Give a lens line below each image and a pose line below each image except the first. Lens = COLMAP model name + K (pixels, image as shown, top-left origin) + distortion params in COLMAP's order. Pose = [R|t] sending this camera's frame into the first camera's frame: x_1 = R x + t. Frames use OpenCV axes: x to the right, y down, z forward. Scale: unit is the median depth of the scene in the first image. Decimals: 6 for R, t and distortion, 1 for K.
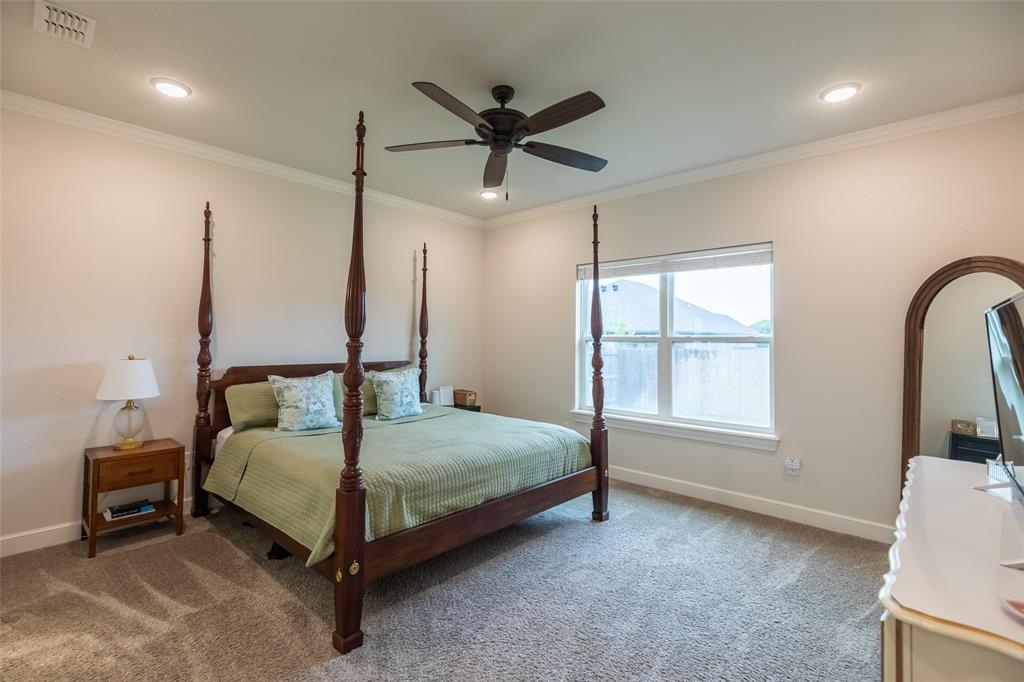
lens RADIAL K [[472.8, 0, 507.4], [0, 472.8, 318.9], [0, 0, 1]] dist [0.002066, -0.000167]
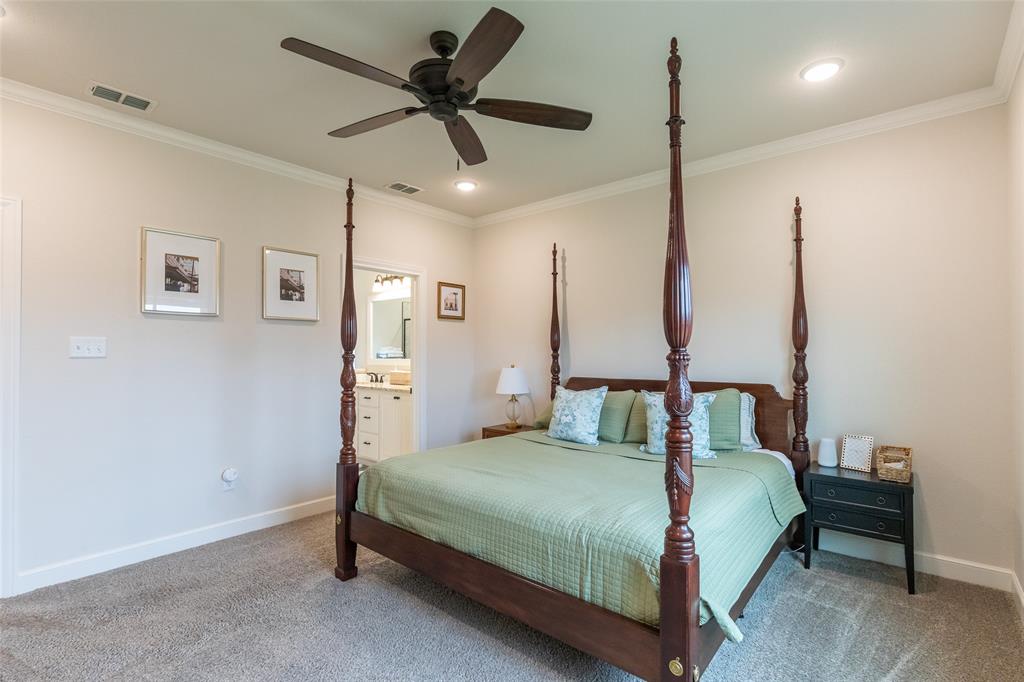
lens RADIAL K [[478.9, 0, 509.7], [0, 478.9, 345.1], [0, 0, 1]] dist [-0.000738, -0.000813]
pose [[0.040097, -0.024257, -0.998901, 0.623750], [0.044613, 0.998752, -0.022462, 0.044175], [0.998199, -0.043664, 0.041129, 0.838319]]
